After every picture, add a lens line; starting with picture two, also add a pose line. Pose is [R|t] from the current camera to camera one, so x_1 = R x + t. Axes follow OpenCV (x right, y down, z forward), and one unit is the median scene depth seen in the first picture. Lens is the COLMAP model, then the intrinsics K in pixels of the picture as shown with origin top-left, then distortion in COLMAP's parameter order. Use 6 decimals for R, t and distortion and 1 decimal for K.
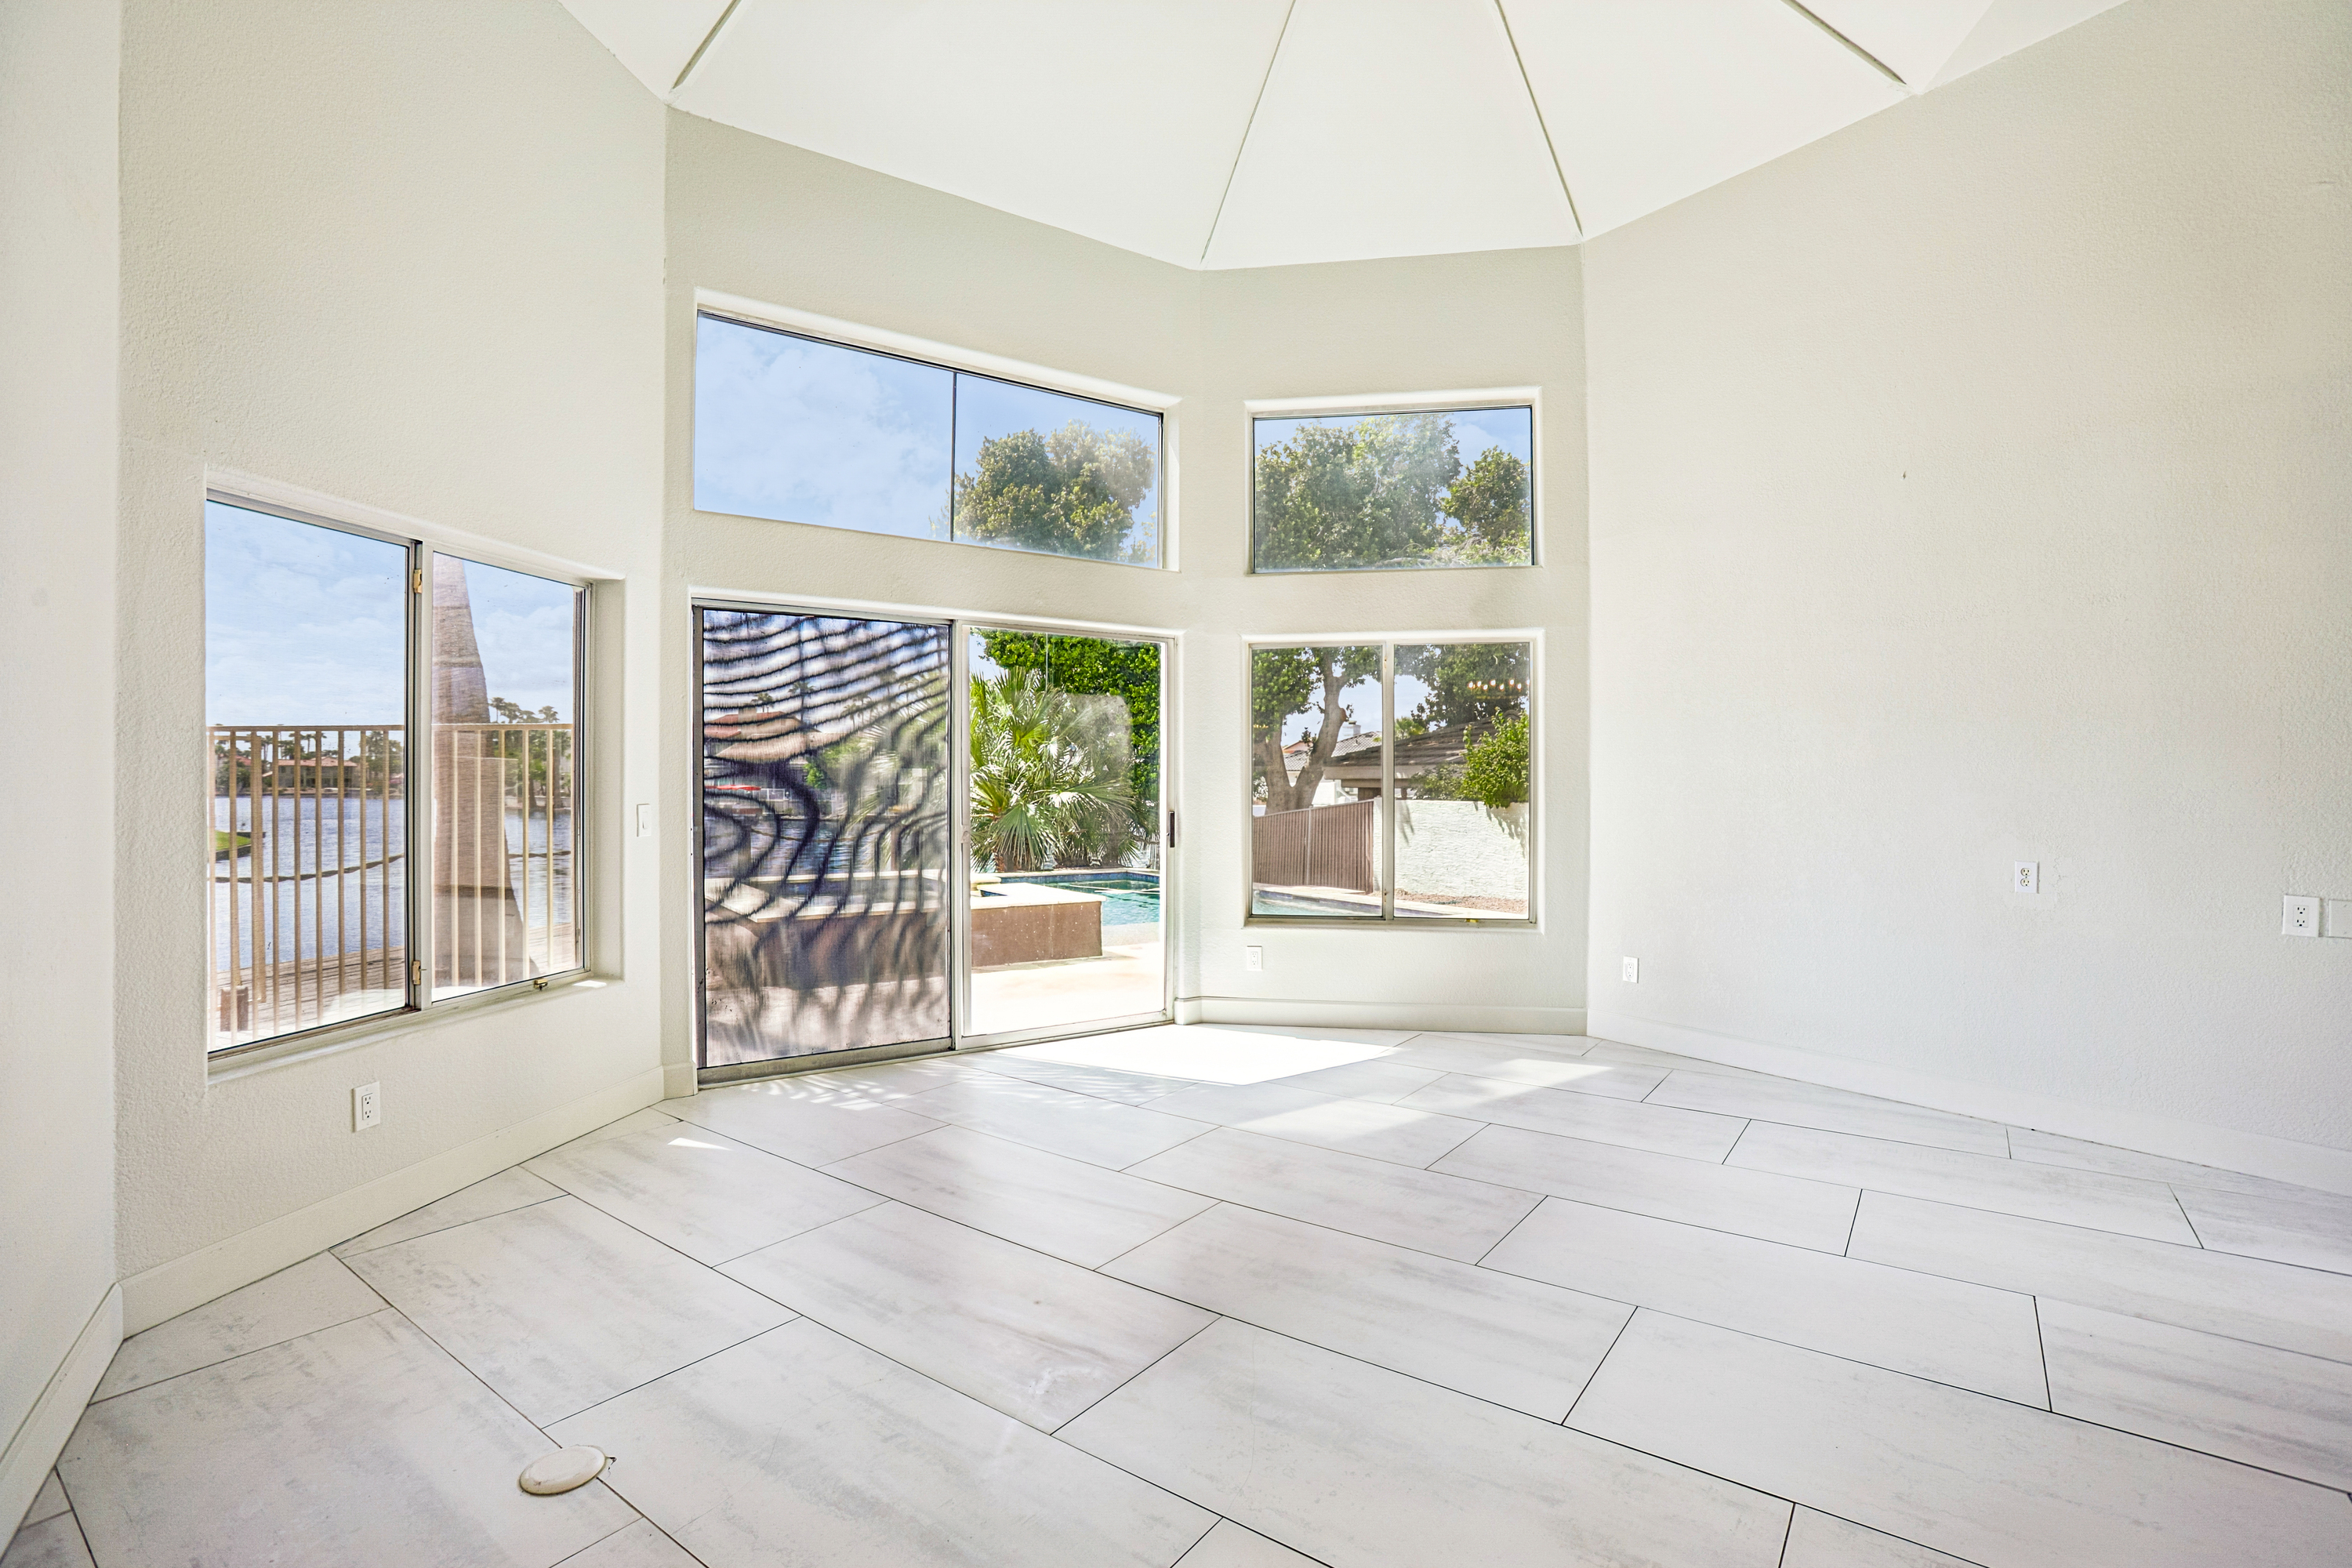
lens RADIAL K [[1097.9, 0, 1158.1], [0, 1097.9, 780.7], [0, 0, 1]] dist [-0.049102, 0.010673]
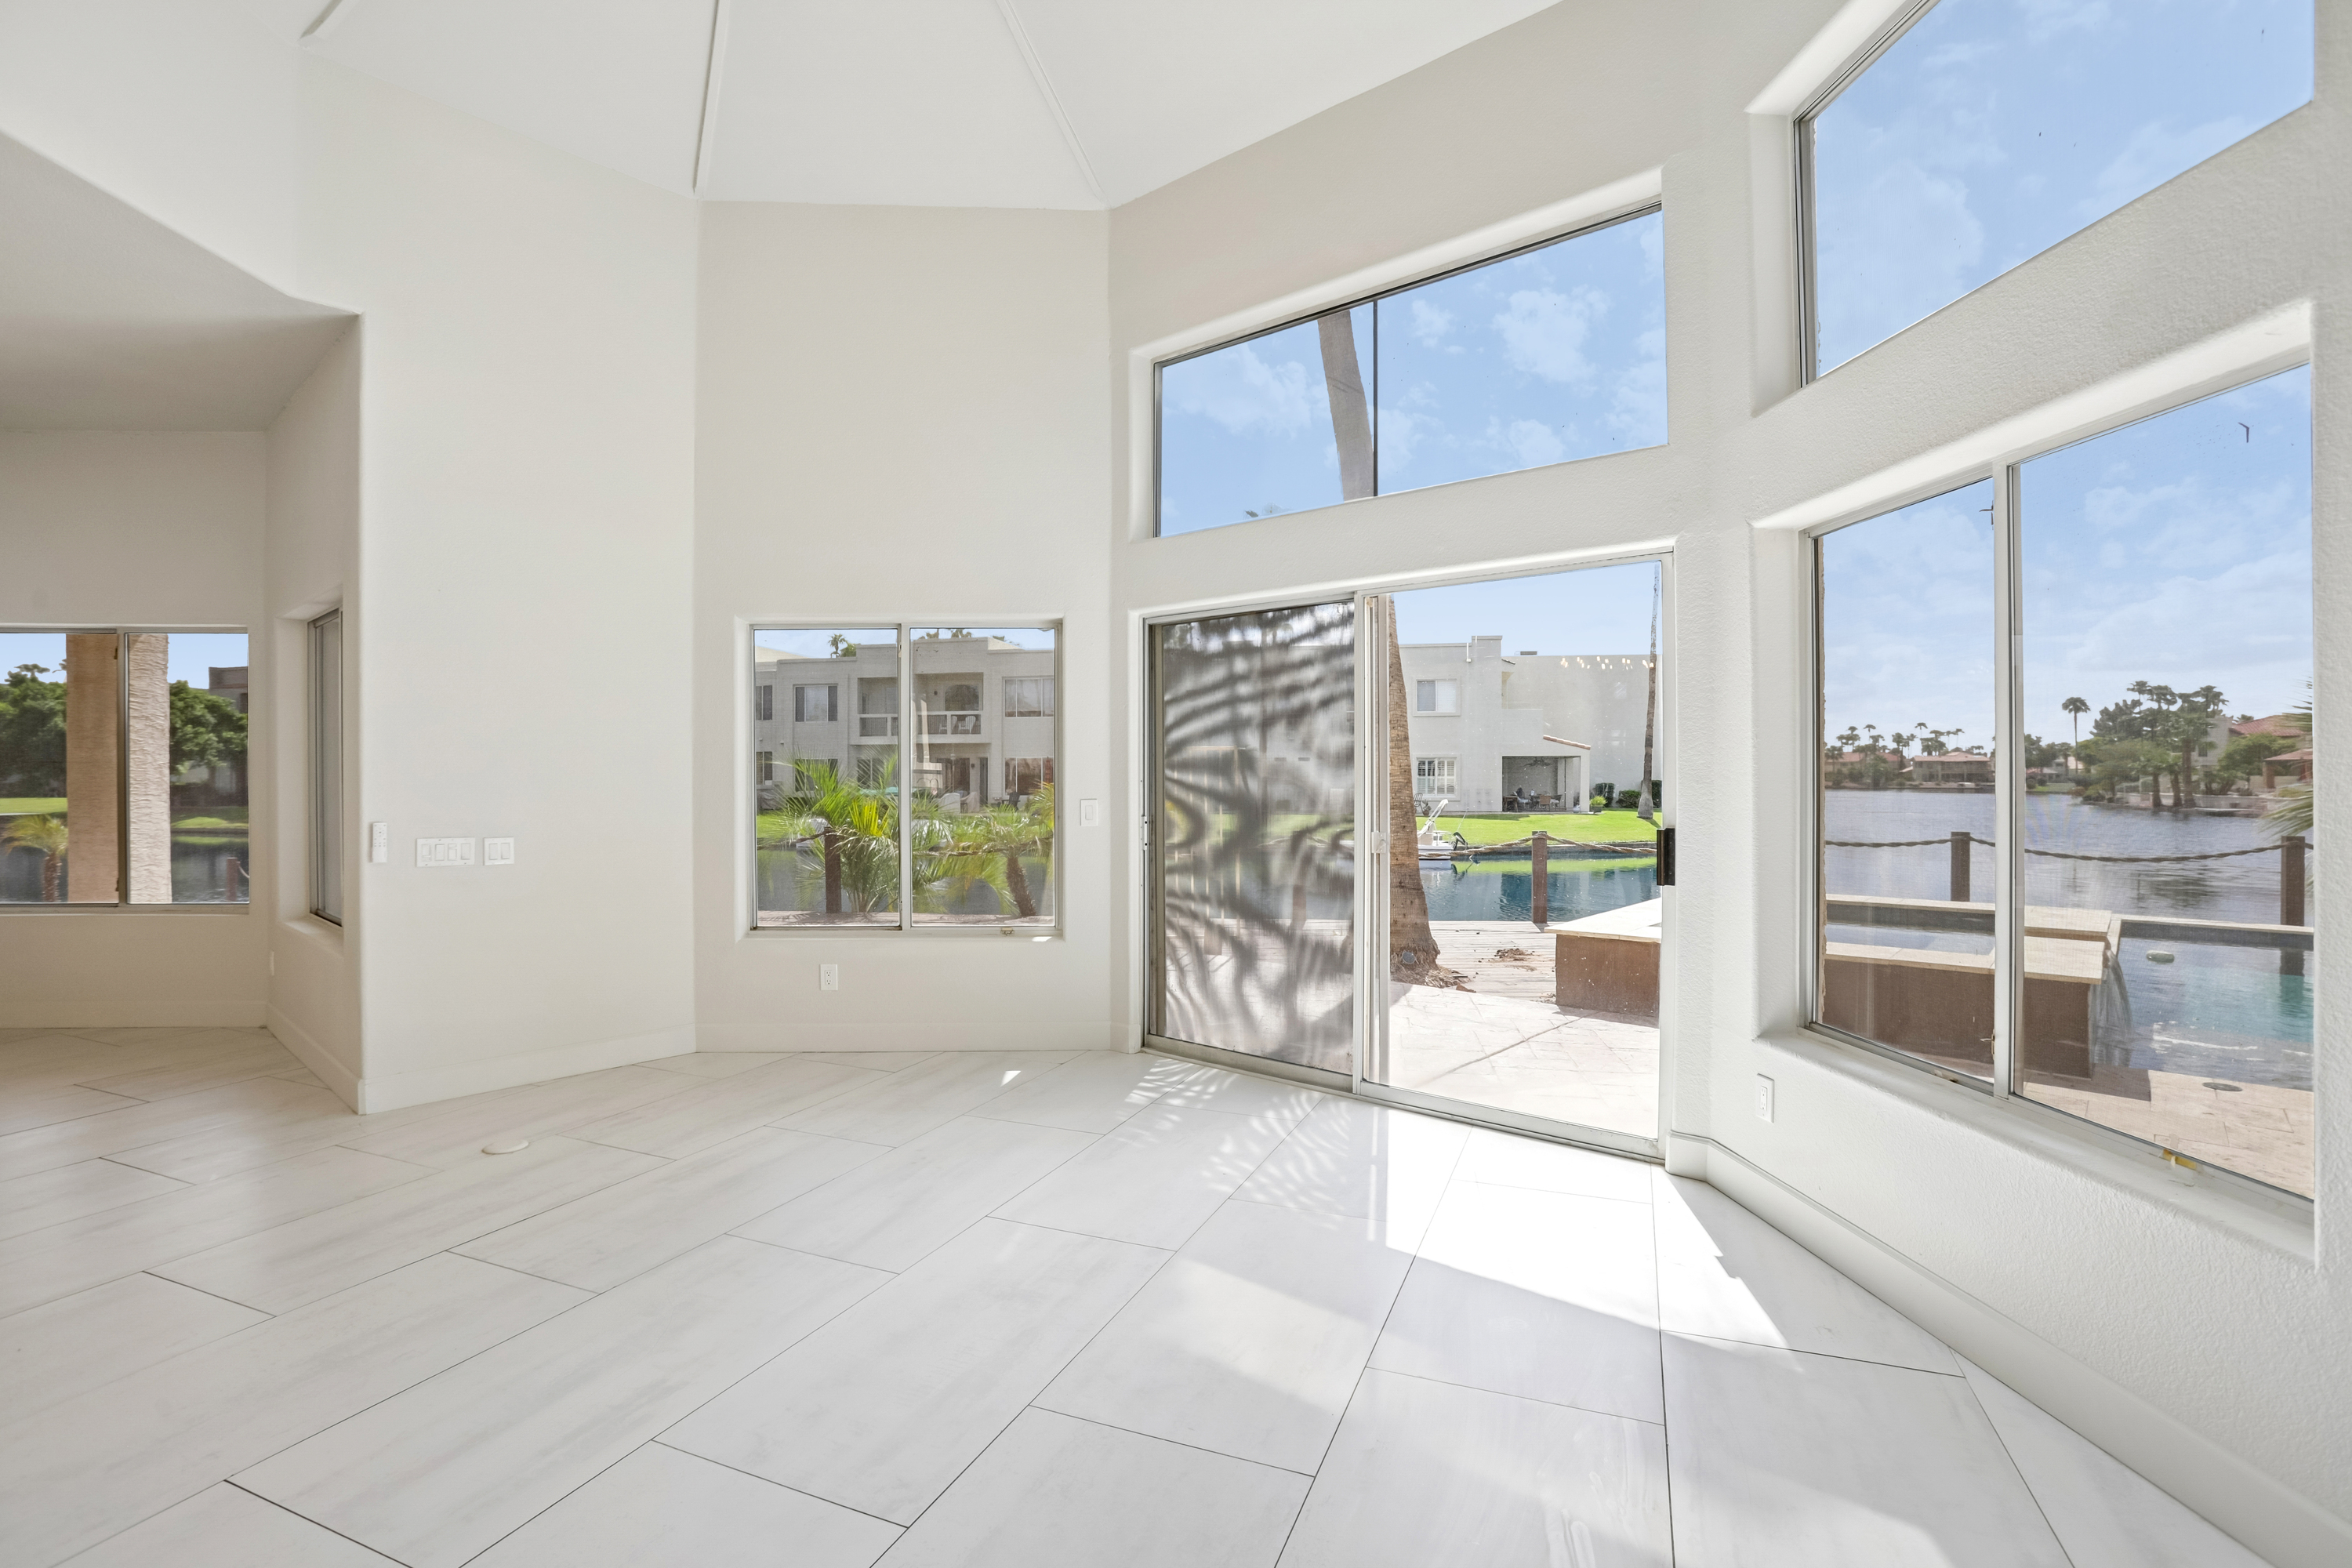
lens RADIAL K [[1097.9, 0, 1175.9], [0, 1097.9, 772.9], [0, 0, 1]] dist [-0.049102, 0.010673]
pose [[0.274942, -0.001196, -0.961460, 0.600881], [-0.001227, 0.999998, -0.001595, -0.003255], [0.961460, 0.001619, 0.274940, 0.629759]]
